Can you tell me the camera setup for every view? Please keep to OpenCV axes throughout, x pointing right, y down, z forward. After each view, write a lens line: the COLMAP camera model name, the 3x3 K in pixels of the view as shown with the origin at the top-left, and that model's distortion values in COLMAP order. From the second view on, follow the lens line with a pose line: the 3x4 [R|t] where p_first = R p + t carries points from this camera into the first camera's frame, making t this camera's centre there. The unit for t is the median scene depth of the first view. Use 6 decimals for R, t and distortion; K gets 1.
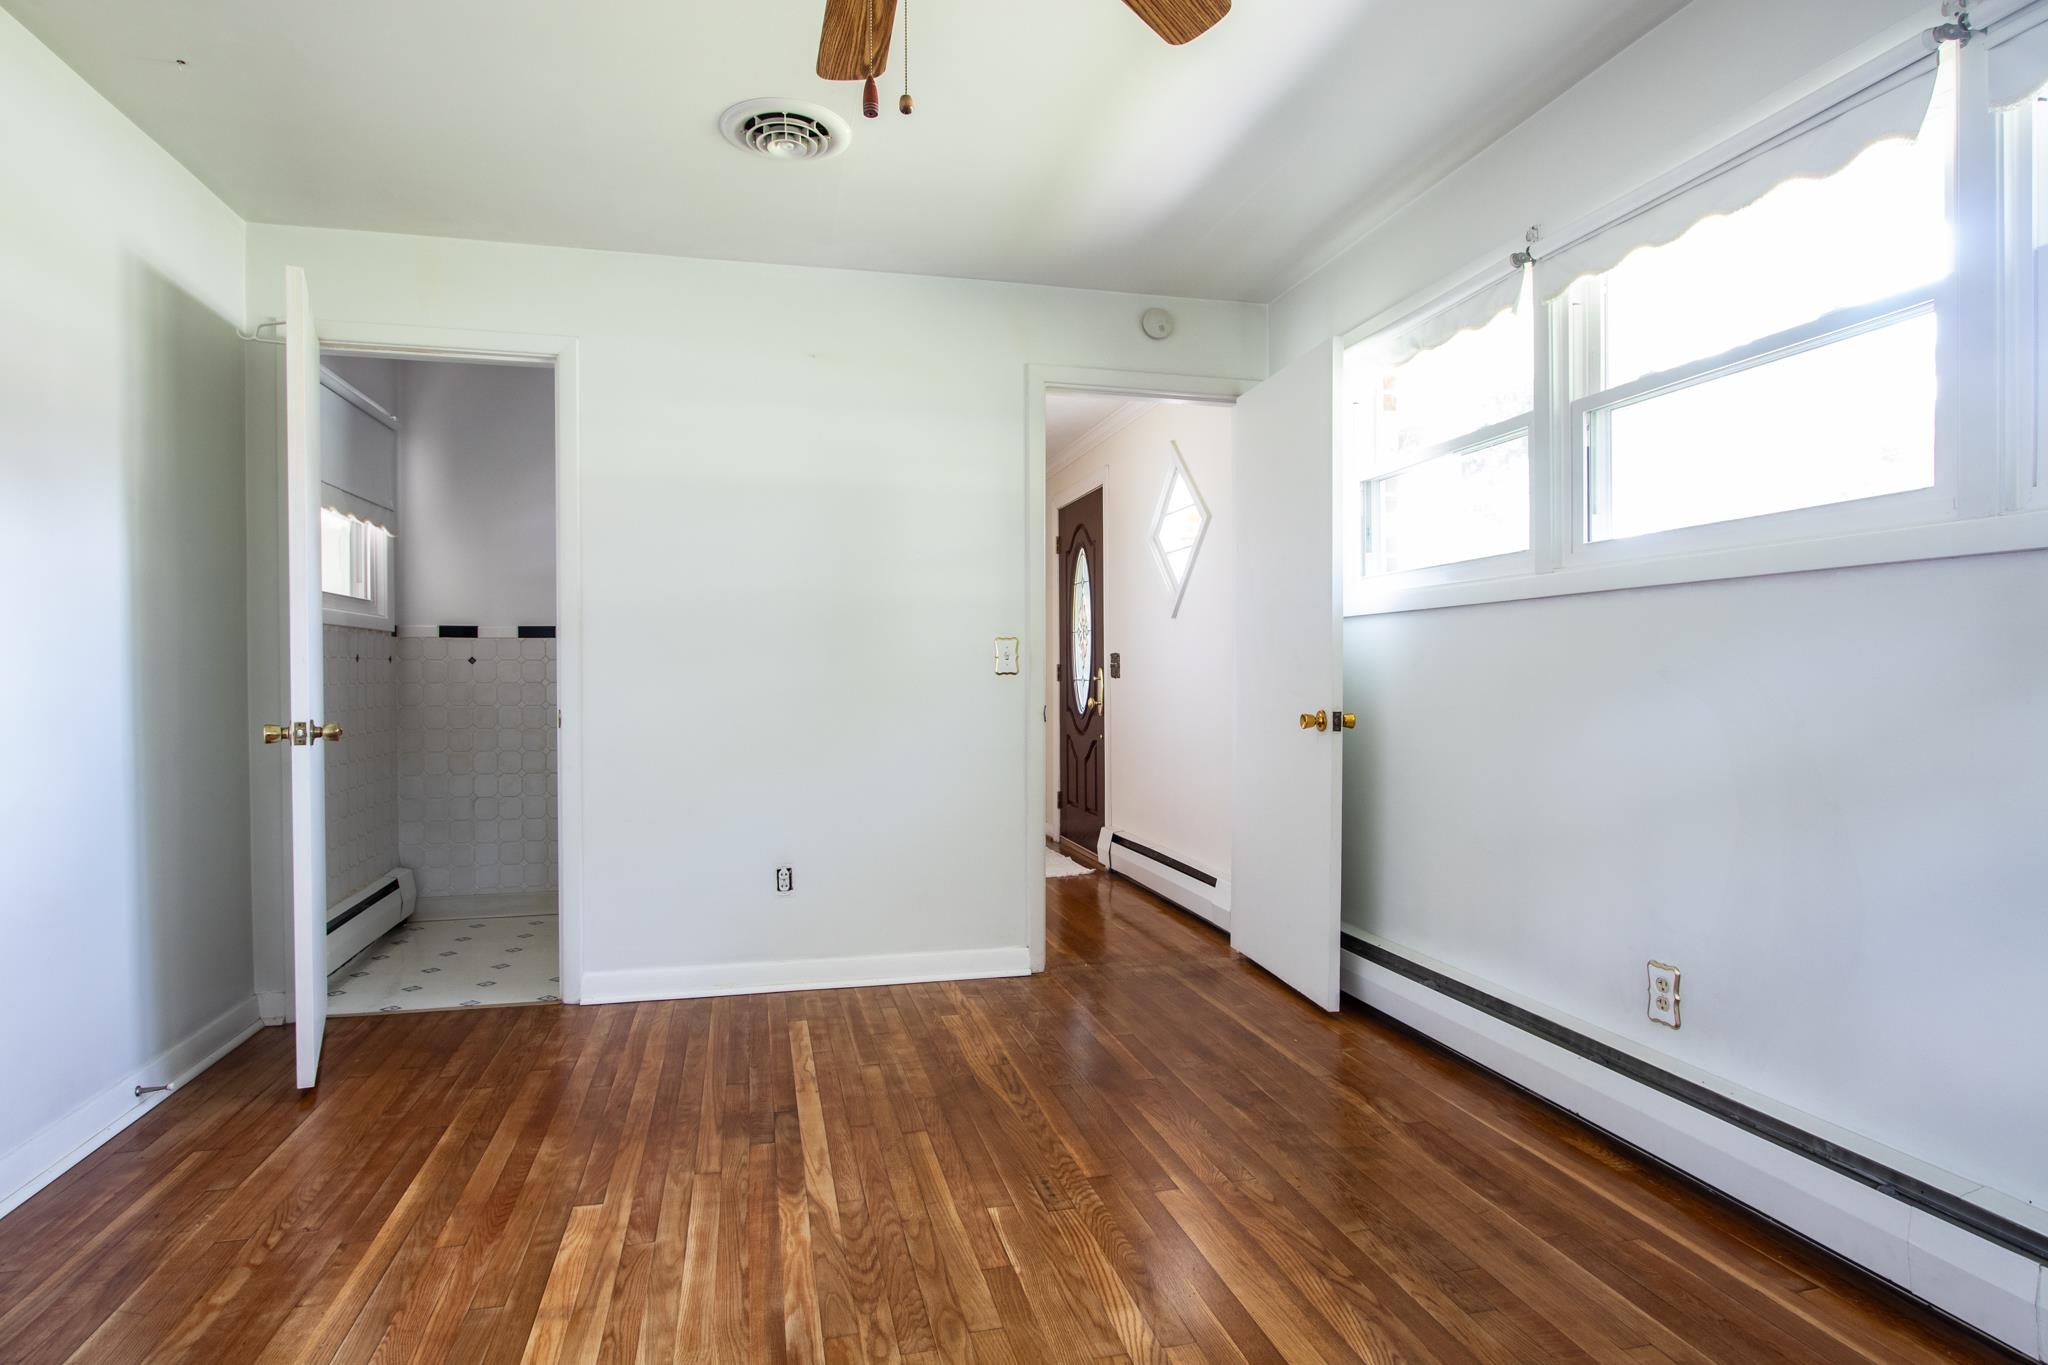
lens RADIAL K [[1108.9, 0, 1026.0], [0, 1108.9, 675.6], [0, 0, 1]] dist [-0.016341, 0.003408]
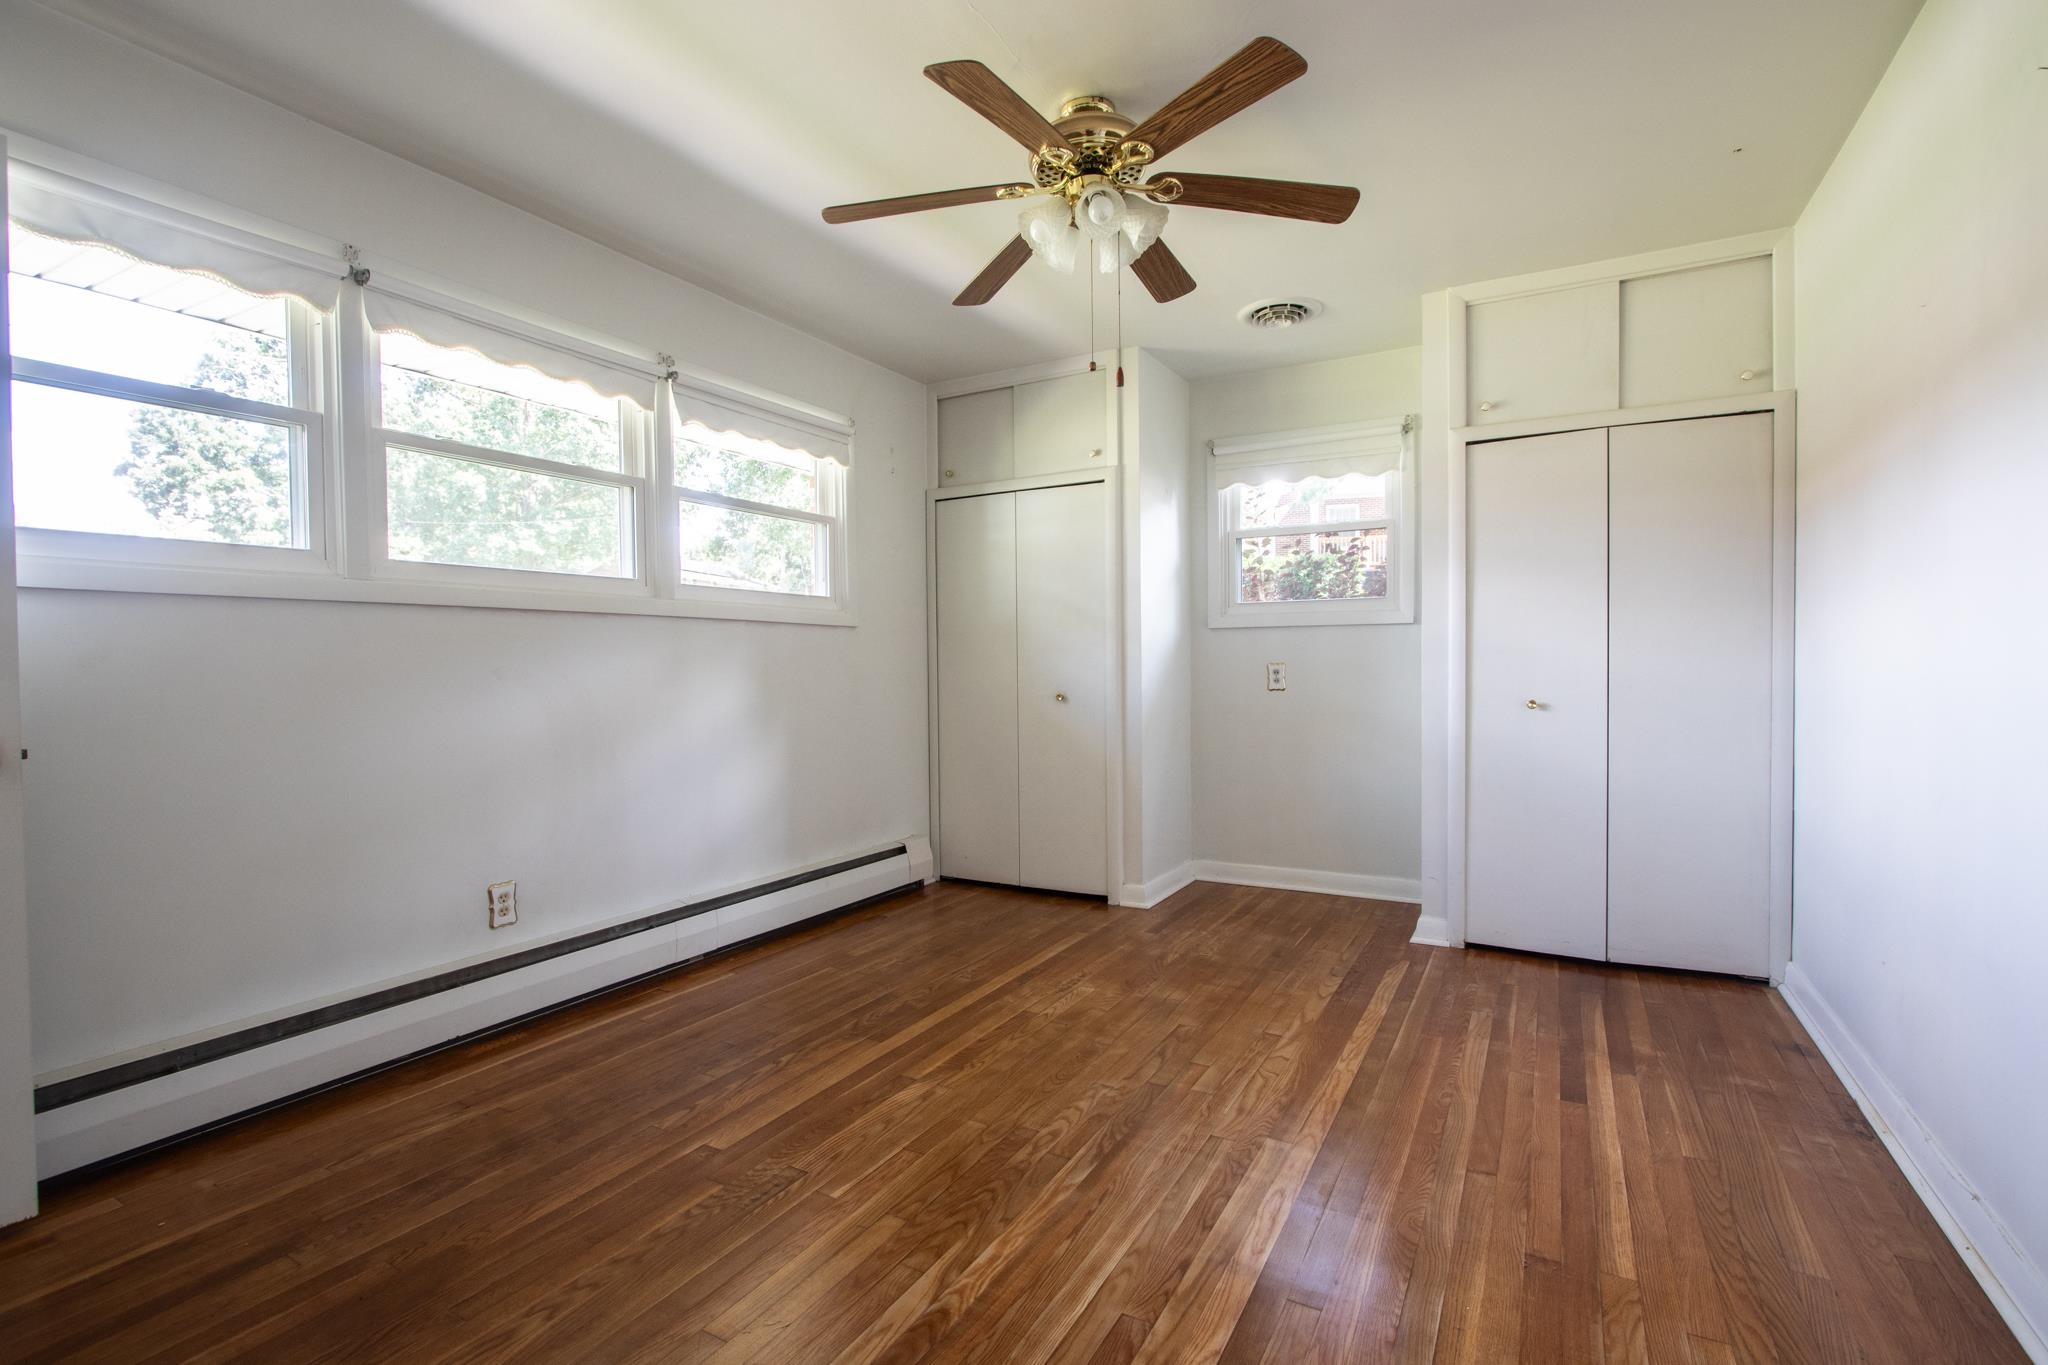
lens RADIAL K [[943.7, 0, 1024.2], [0, 943.7, 681.6], [0, 0, 1]] dist [-0.019923, 0.004169]
pose [[-0.731153, -0.001581, 0.682211, -0.829992], [0.014308, 0.999742, 0.017651, -0.001016], [-0.682063, 0.022667, -0.730942, 1.674753]]
